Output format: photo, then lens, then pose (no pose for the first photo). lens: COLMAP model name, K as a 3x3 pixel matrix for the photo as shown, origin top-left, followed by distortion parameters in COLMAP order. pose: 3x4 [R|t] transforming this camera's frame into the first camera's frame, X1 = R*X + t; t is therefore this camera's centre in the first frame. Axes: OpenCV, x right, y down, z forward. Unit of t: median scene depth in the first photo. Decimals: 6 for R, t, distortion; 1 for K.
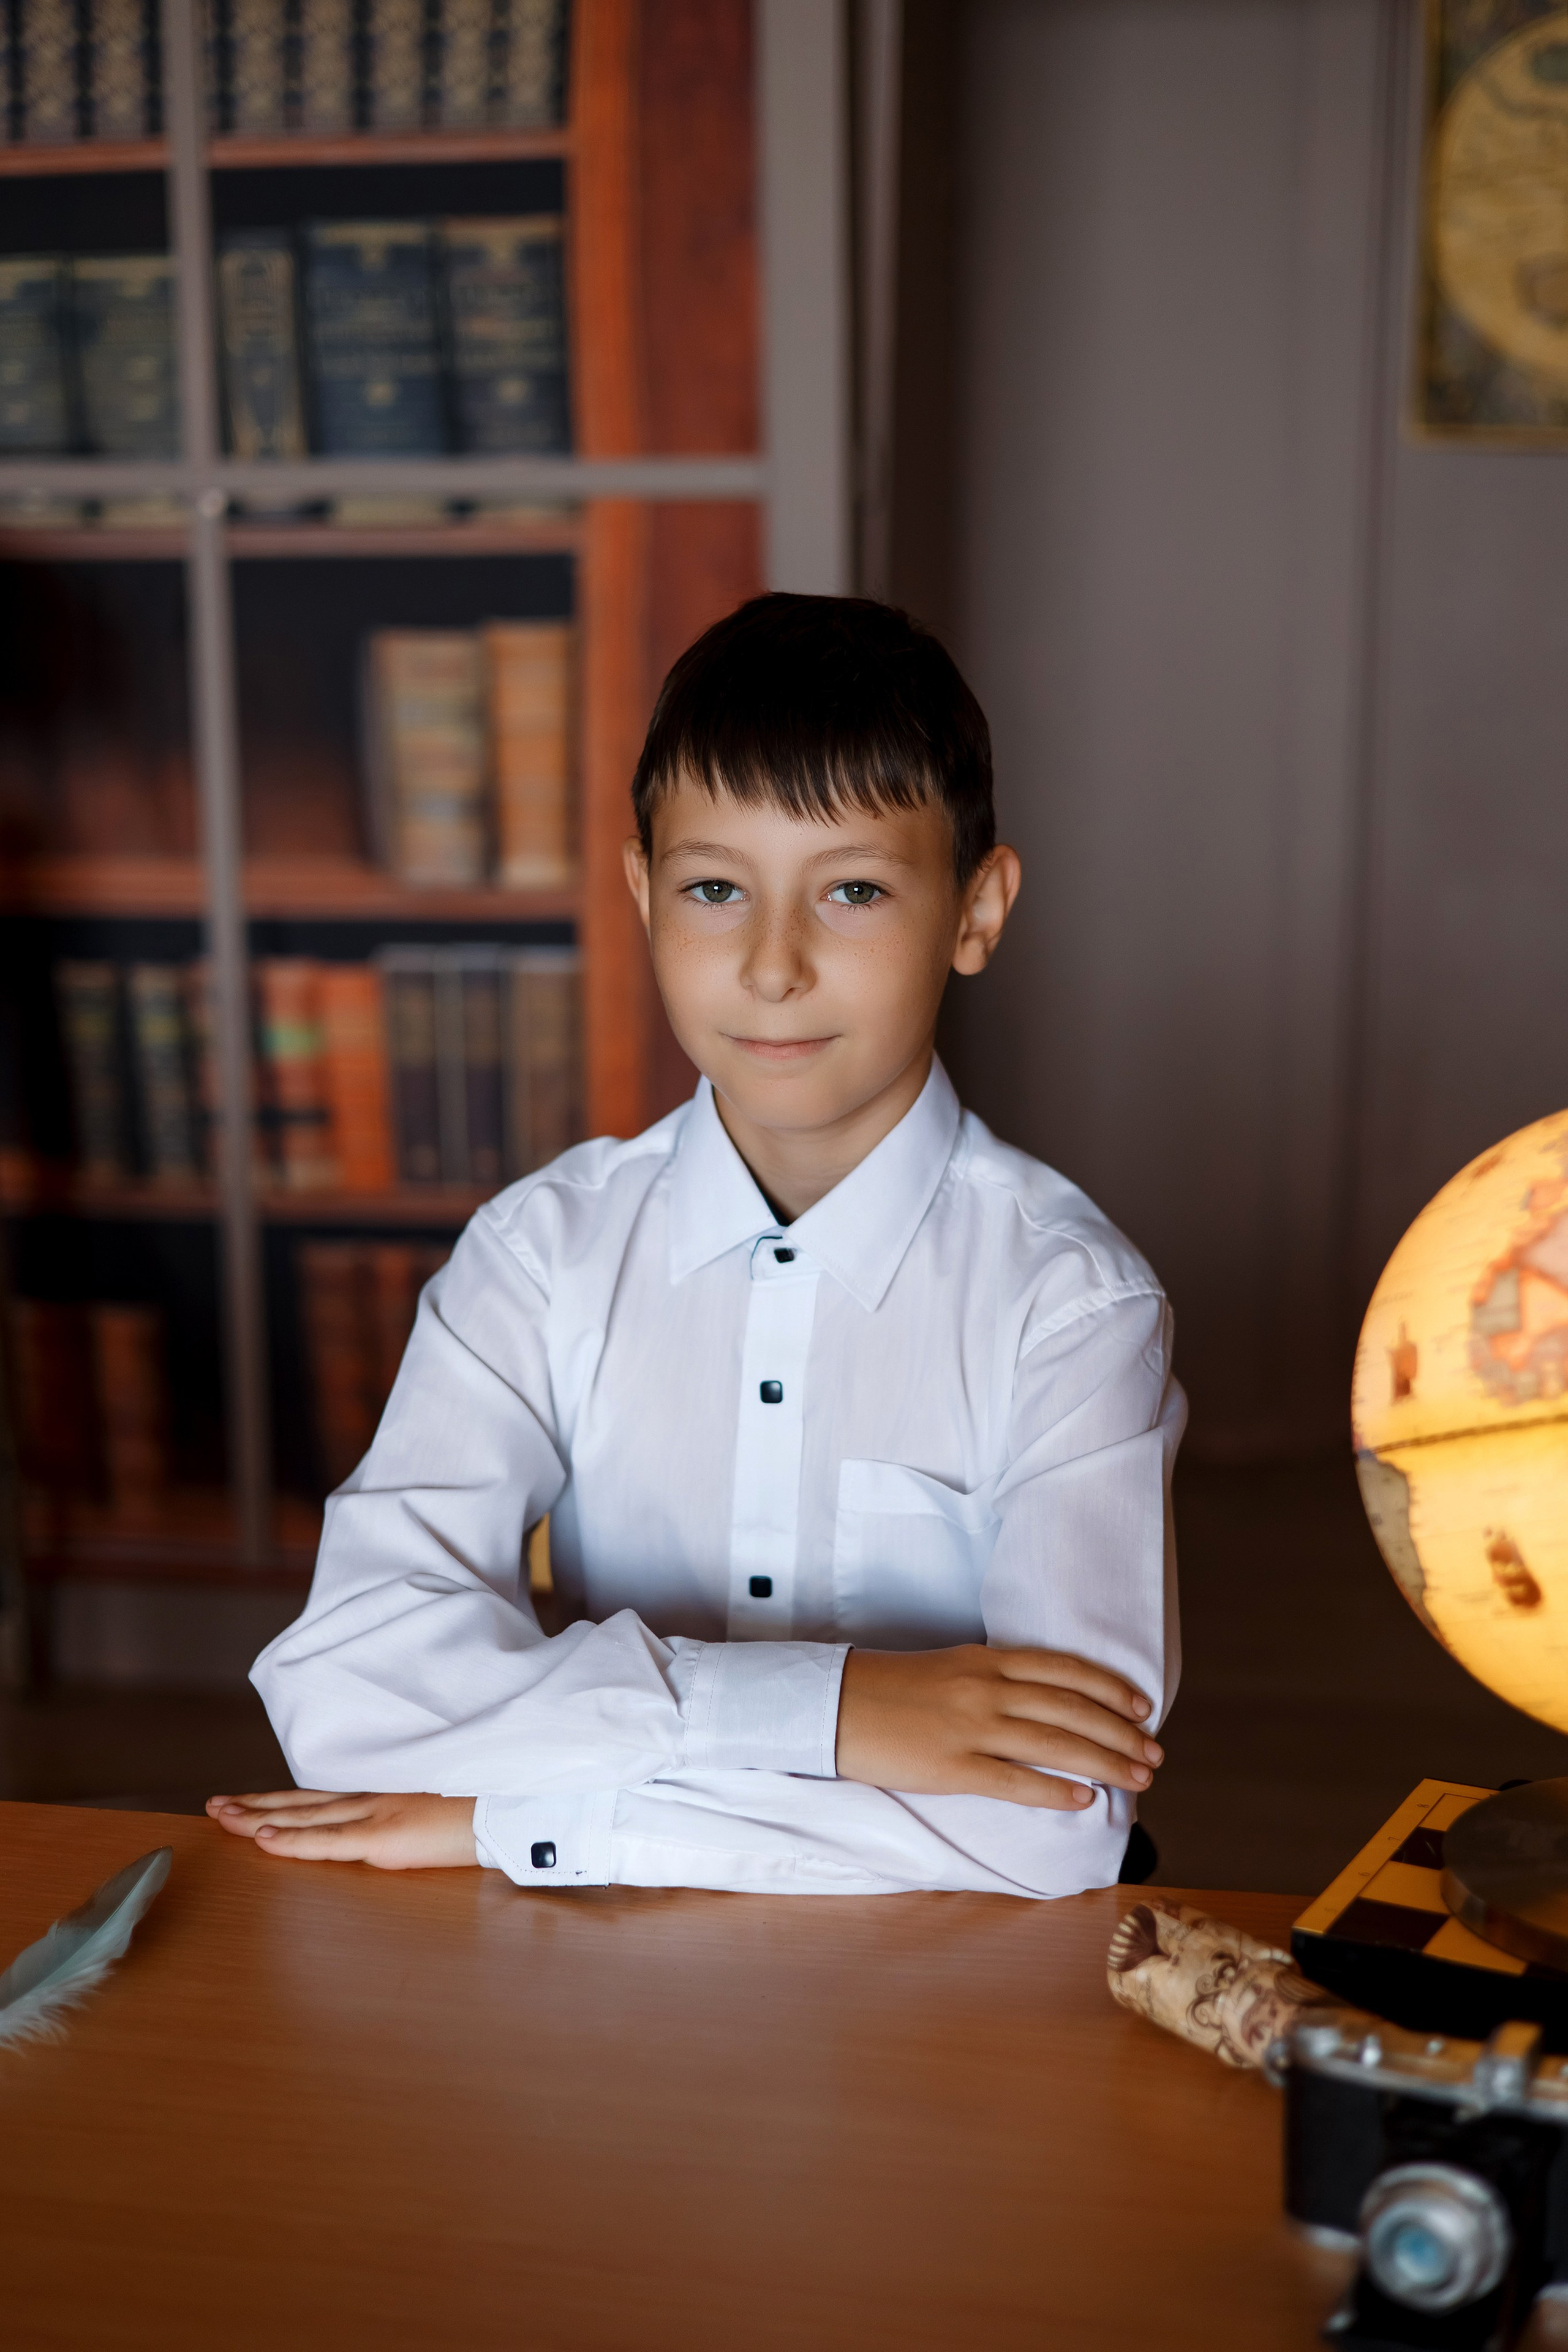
lens RADIAL K [[3481.2, 0, 791.4], [0, 3481.2, 1207.1], [0, 0, 1]] dist [0.001346, 0.030454]
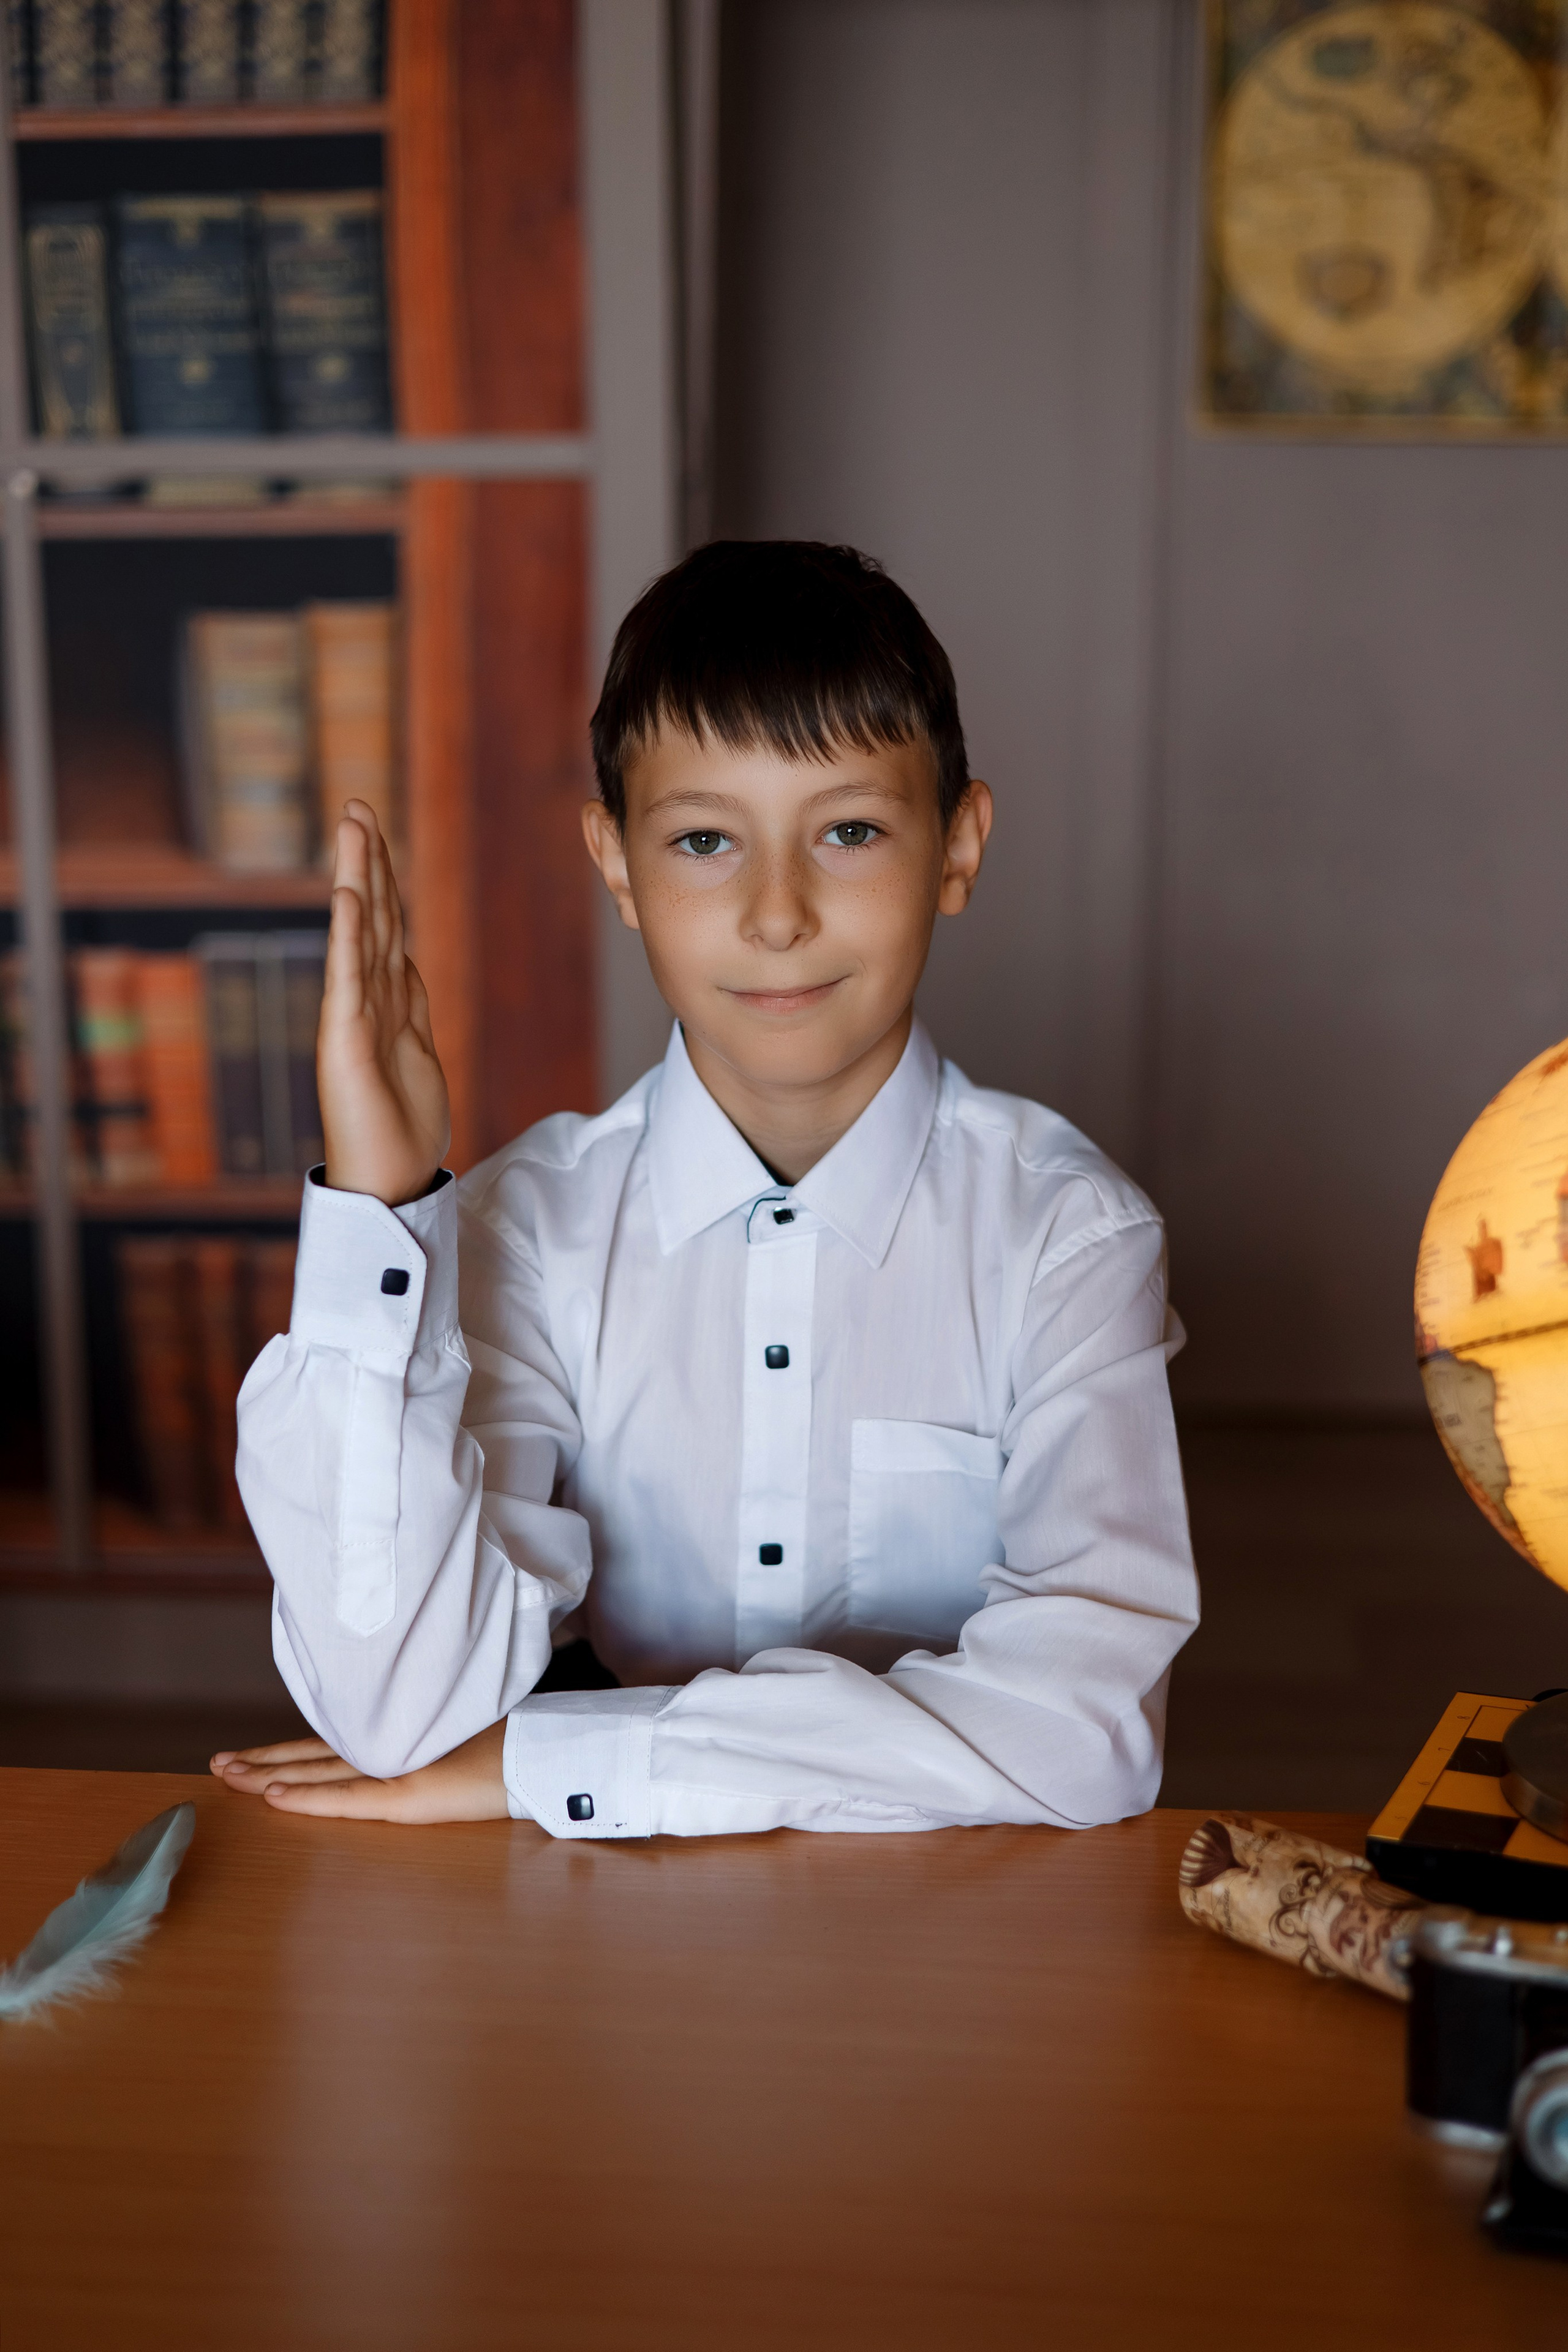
lens RADIAL K [[3468.6, 0, 770.6], [0, 3468.6, 1219.6], [0, 0, 1]] dist [-0.010128, 0.081742]
pose [[0.996121, -0.018962, 0.085923, -0.045984], [0.019399, 0.999803, -0.004250, 0.013634], [-0.085825, 0.005900, 0.996293, 0.011484]]
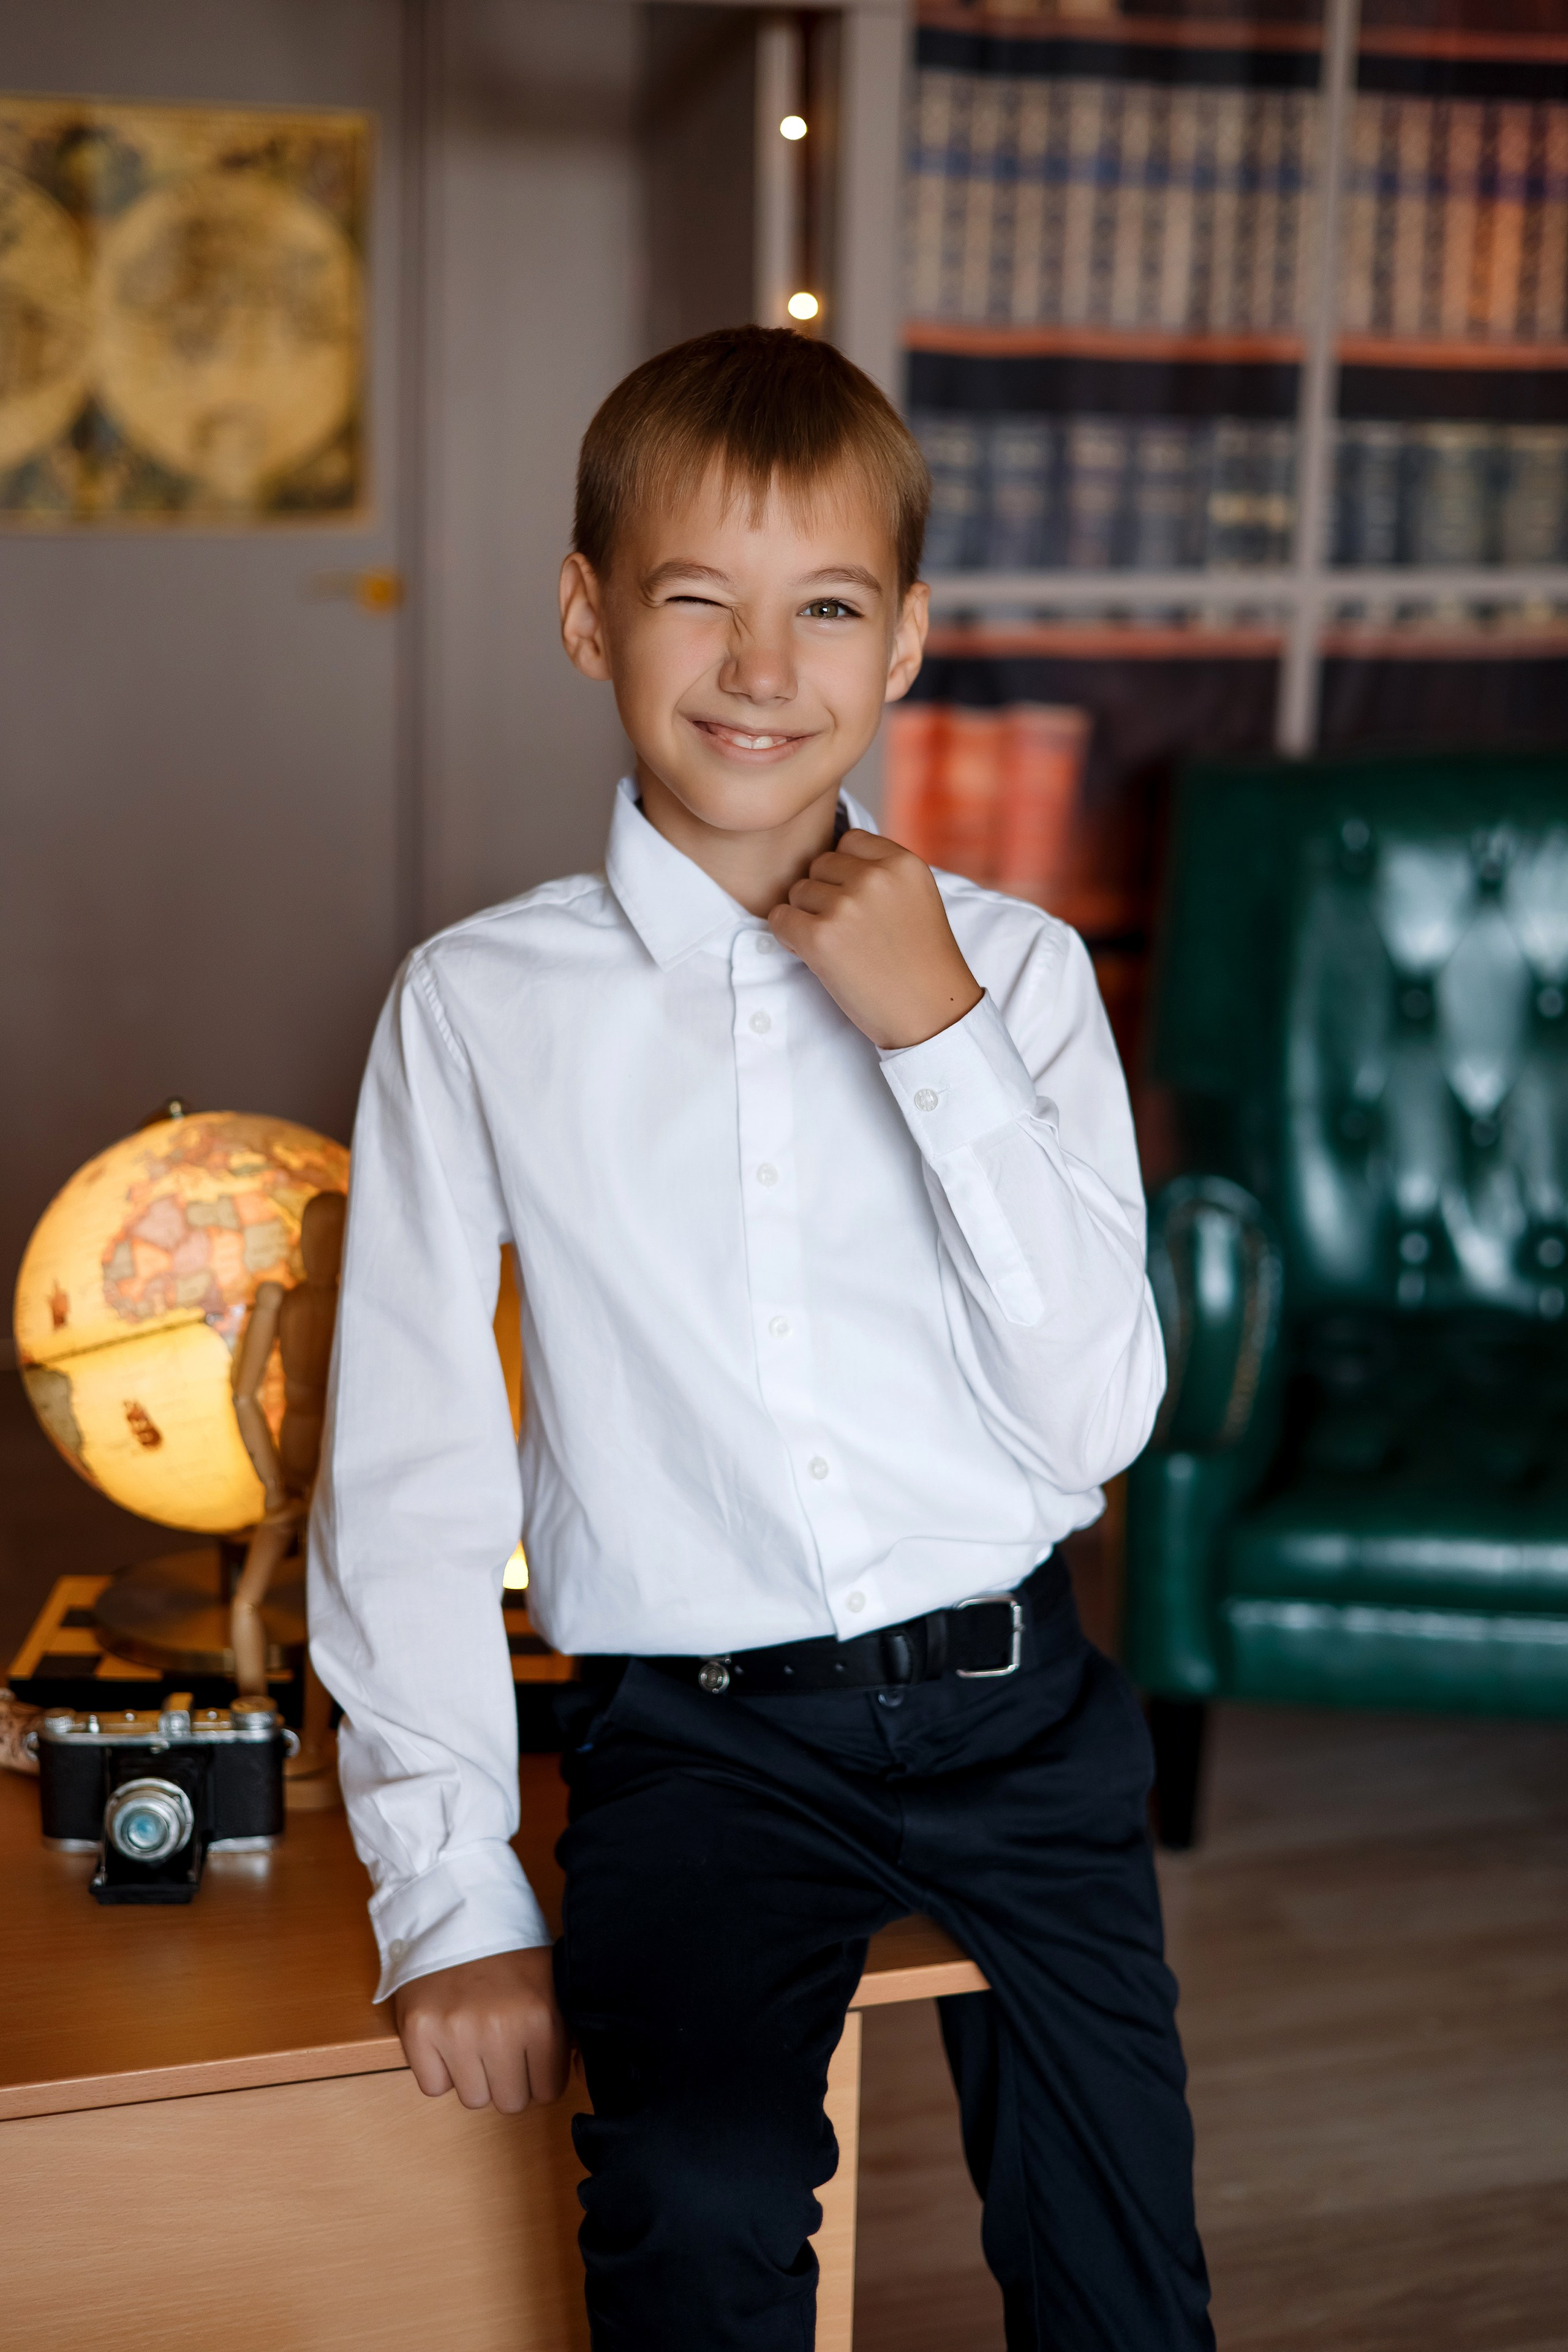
lens RADIAL K [[3415.7, 0, 691.7], [0, 3415.7, 1206.4], [0, 0, 1]] dist [0.031029, -0.012635]
pose [[0.896360, -0.089089, 0.434283, -0.096249], [0.079646, 0.996023, 0.039937, -0.015710], [-0.436114, -0.001209, 0.899891, -0.212238]]
